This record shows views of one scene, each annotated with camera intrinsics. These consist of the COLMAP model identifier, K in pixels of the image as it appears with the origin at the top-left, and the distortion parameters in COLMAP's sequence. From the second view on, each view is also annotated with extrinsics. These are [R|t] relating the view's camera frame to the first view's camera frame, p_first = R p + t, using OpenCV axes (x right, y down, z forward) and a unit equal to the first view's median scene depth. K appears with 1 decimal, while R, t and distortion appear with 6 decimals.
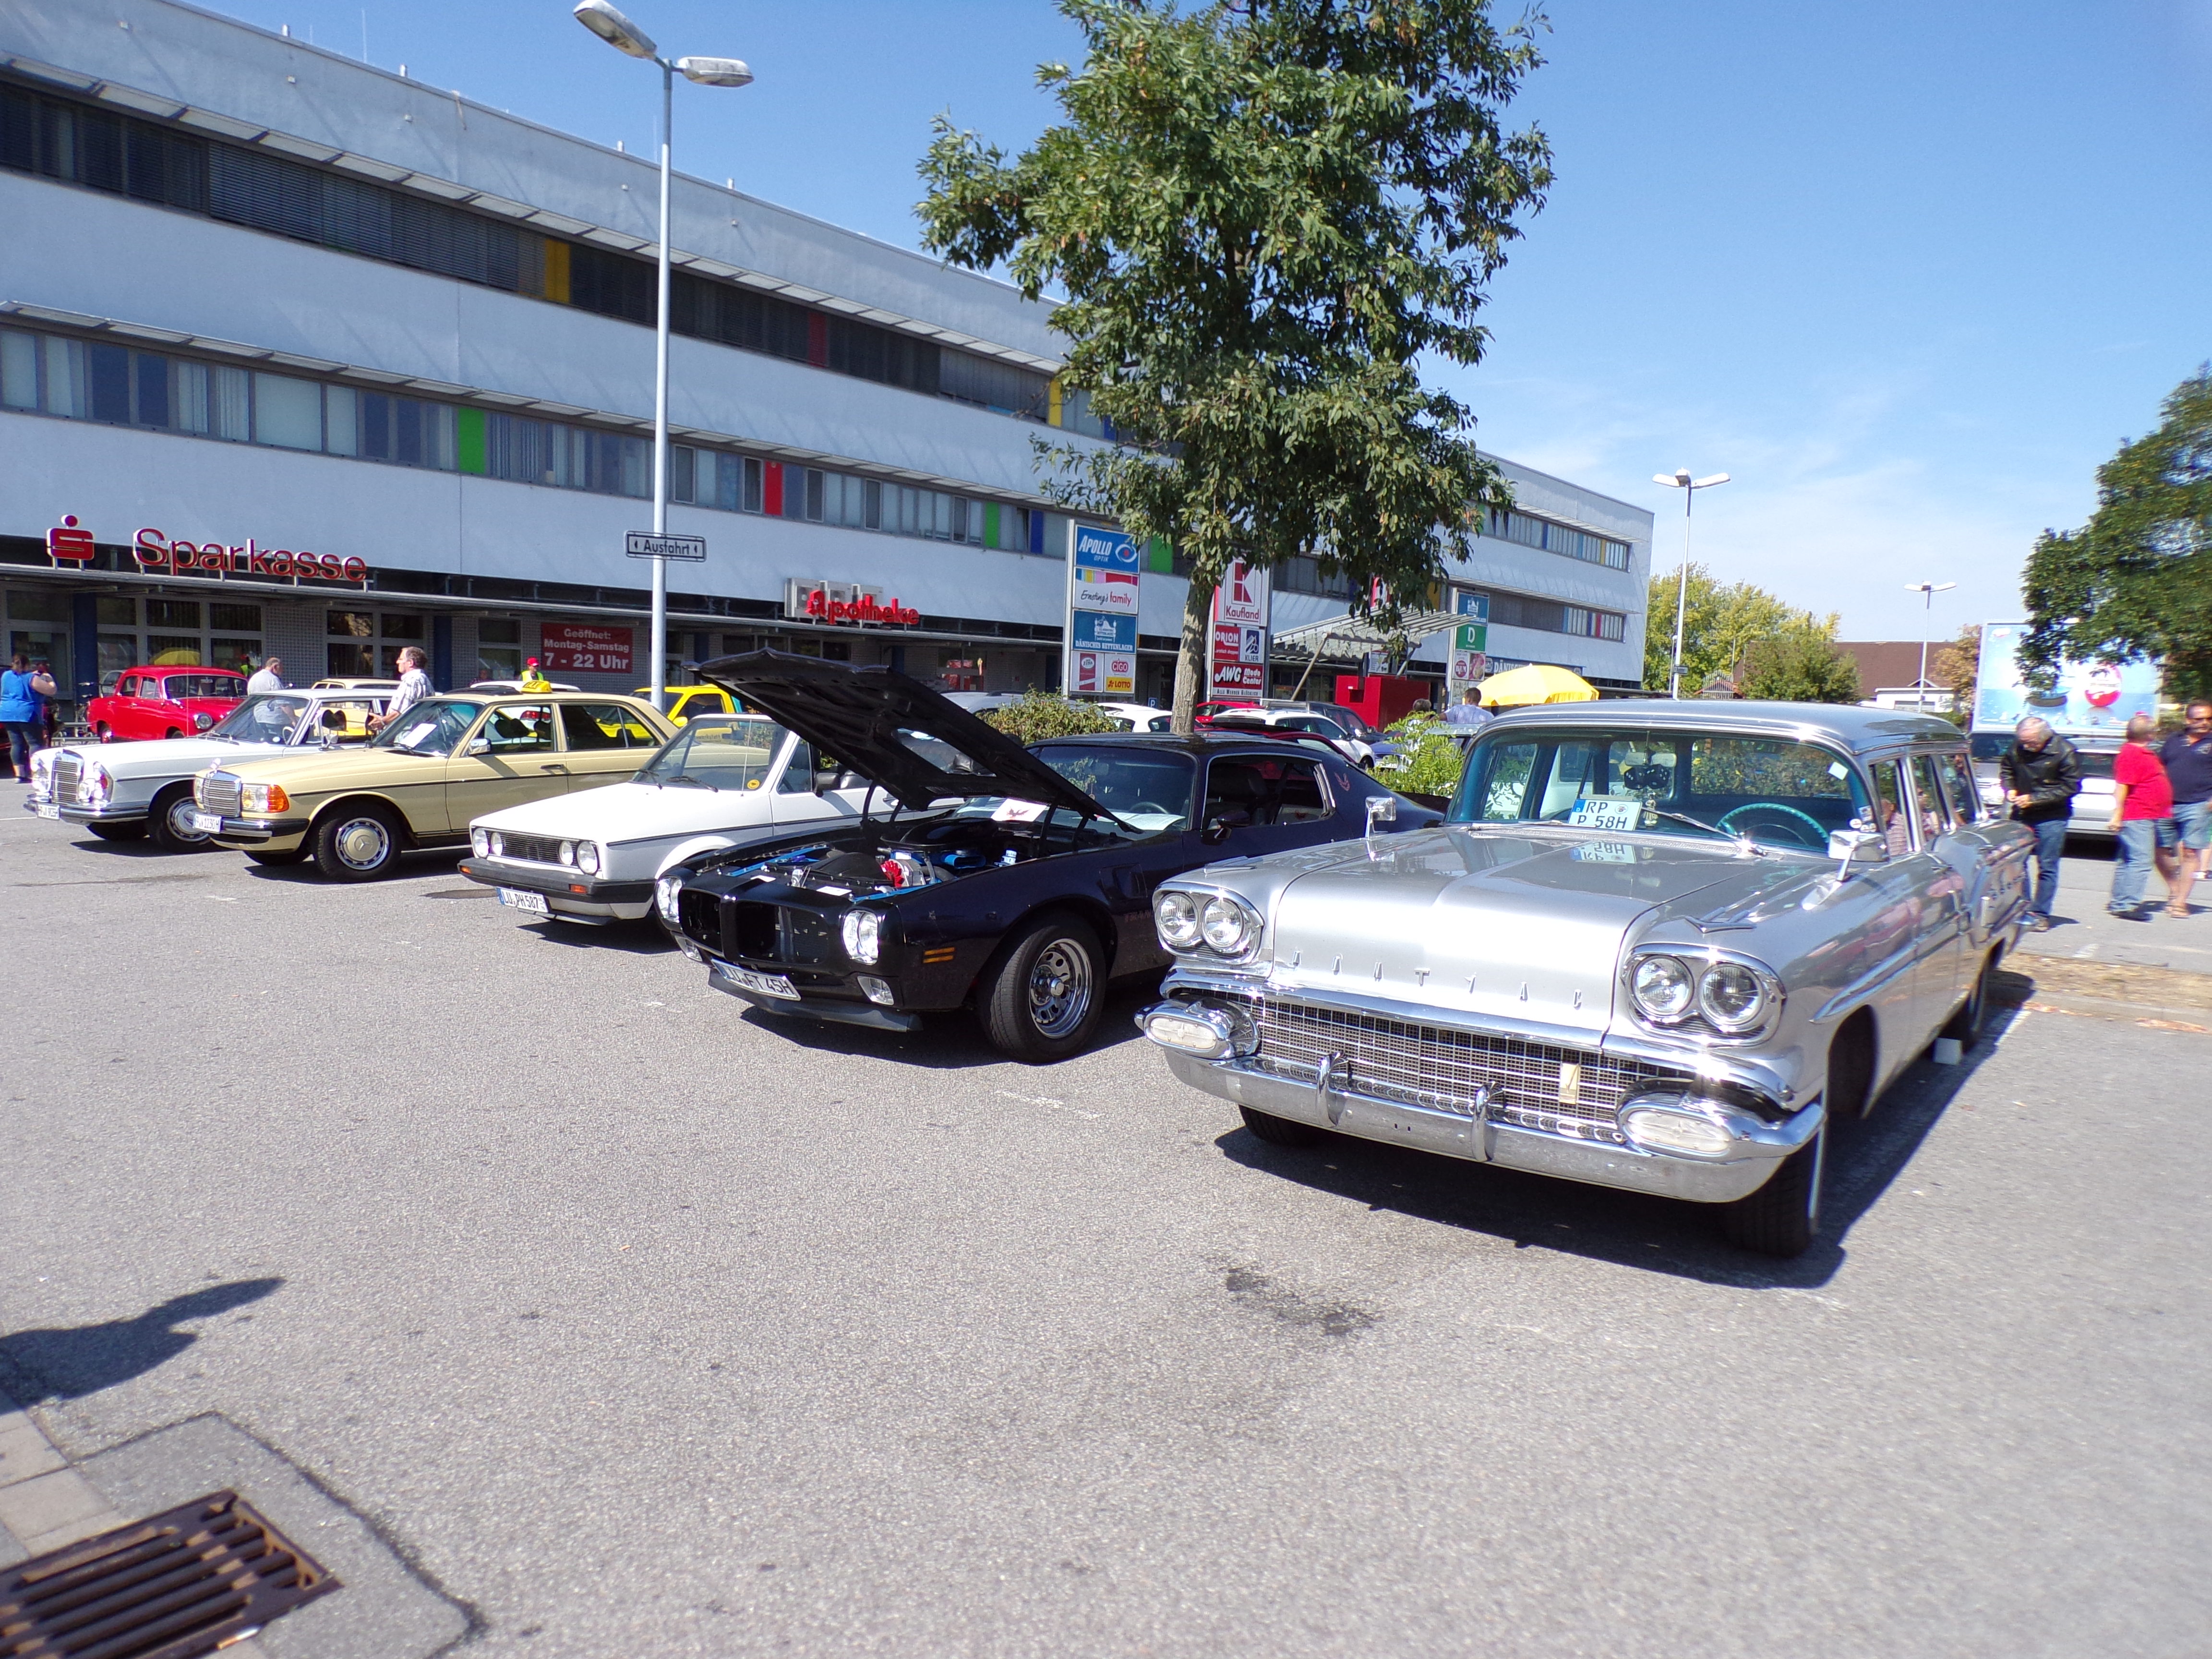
lens RADIAL K [[1514.2, 0, 1100.2], [0, 1514.2, 832.9], [0, 0, 1]] dist [0.010151, 0.001235]
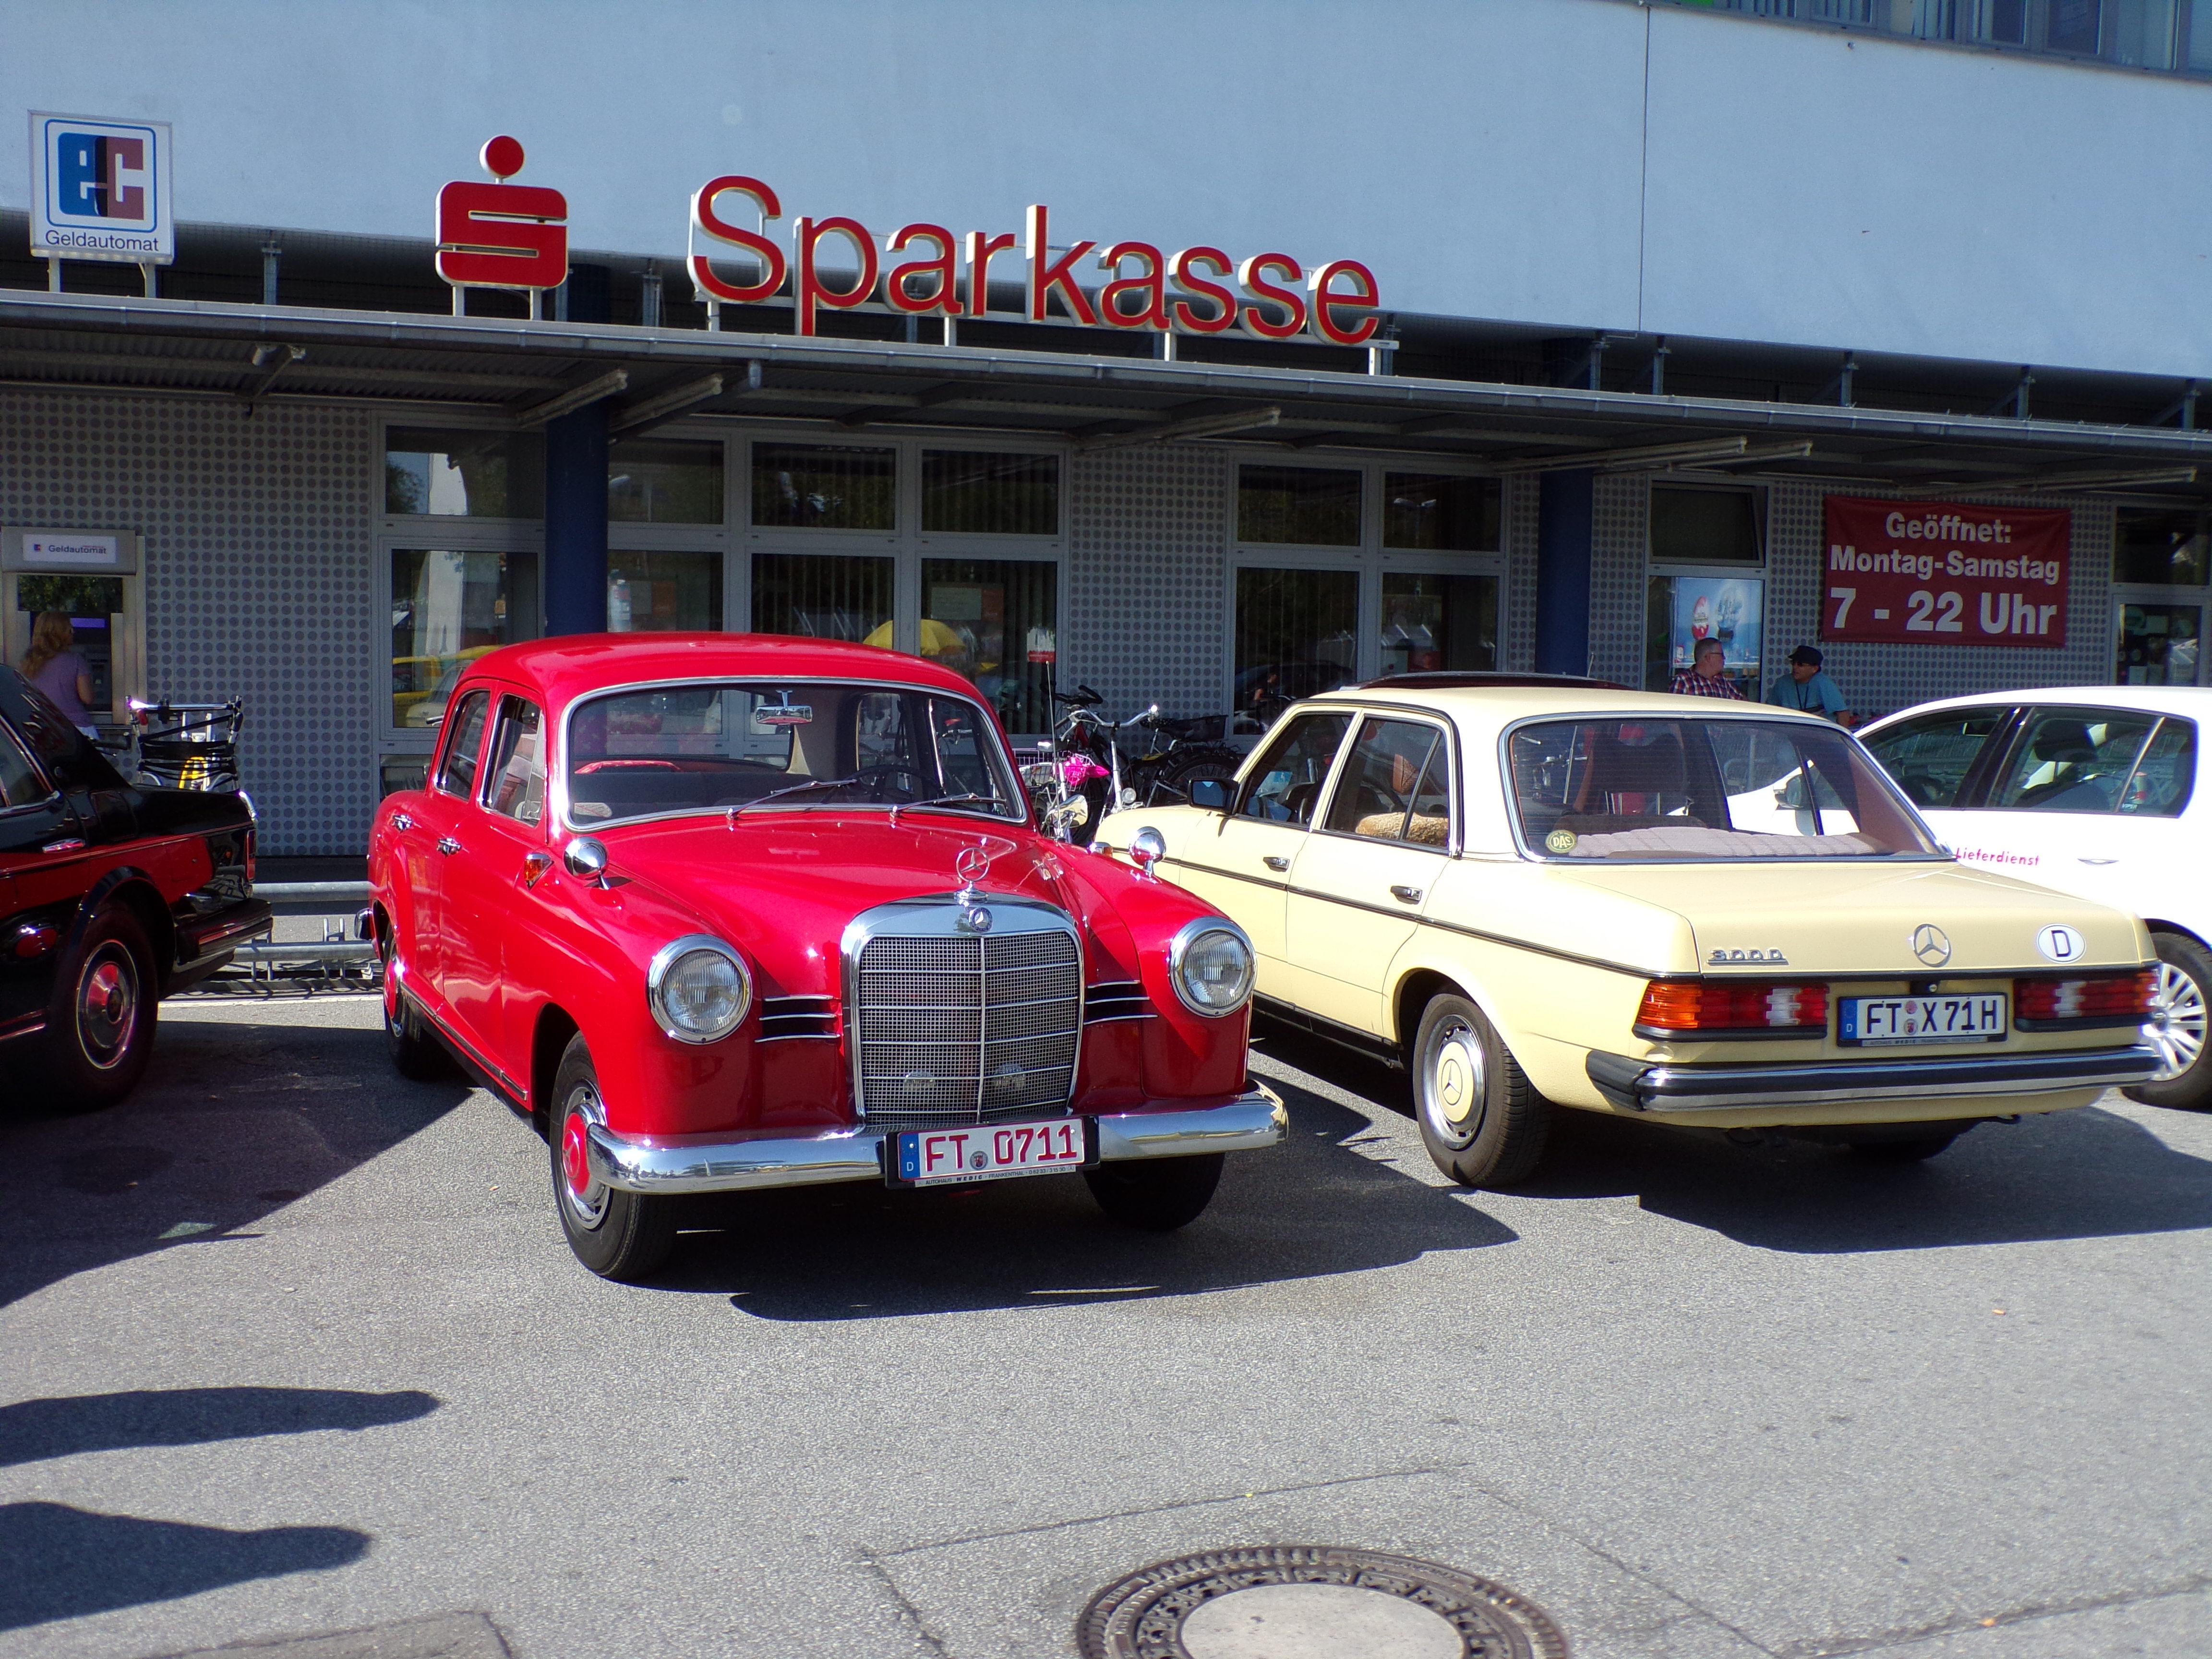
lens RADIAL K [[2398.0, 0, 1104.9], [0, 2398.0, 830.0], [0, 0, 1]] dist [-0.077382, 0.000000]
pose [[0.884891, 0.015521, -0.465540, -0.262492], [-0.030162, 0.999256, -0.024016, -0.050114], [0.464821, 0.035293, 0.884701, 0.476910]]
